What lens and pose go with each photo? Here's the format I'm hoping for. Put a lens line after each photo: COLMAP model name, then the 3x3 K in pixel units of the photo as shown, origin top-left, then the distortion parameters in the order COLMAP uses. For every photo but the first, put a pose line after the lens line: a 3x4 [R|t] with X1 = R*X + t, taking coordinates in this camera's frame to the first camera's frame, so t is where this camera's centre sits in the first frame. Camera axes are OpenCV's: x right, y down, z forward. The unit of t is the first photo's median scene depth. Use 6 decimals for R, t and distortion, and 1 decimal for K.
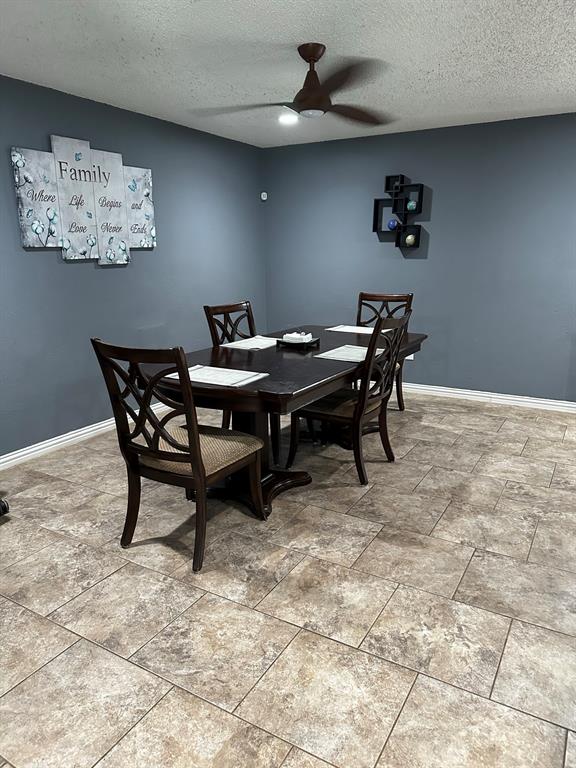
lens RADIAL K [[534.8, 0, 286.6], [0, 534.8, 393.1], [0, 0, 1]] dist [0.001524, -0.002227]
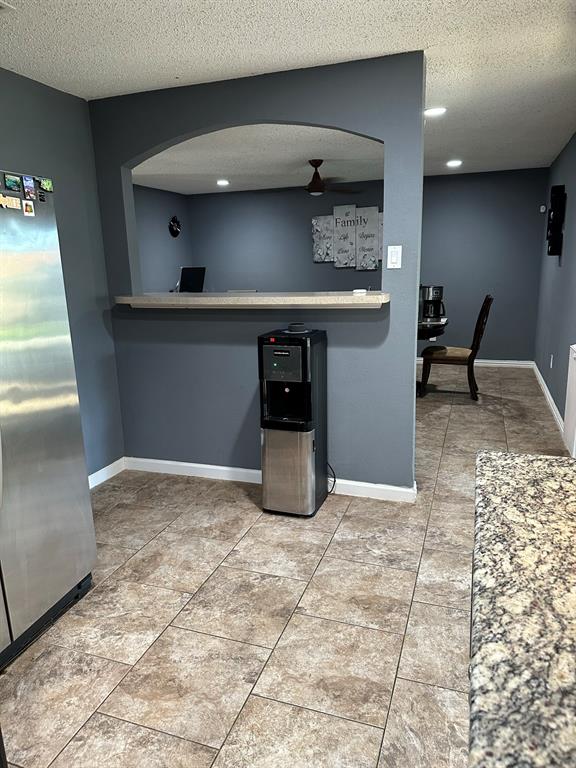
lens RADIAL K [[534.8, 0, 286.6], [0, 534.8, 393.1], [0, 0, 1]] dist [0.001524, -0.002227]
pose [[0.196255, 0.228050, -0.953665, 2.367045], [-0.224788, 0.957141, 0.182622, -0.193071], [0.954439, 0.178532, 0.239107, 0.677259]]
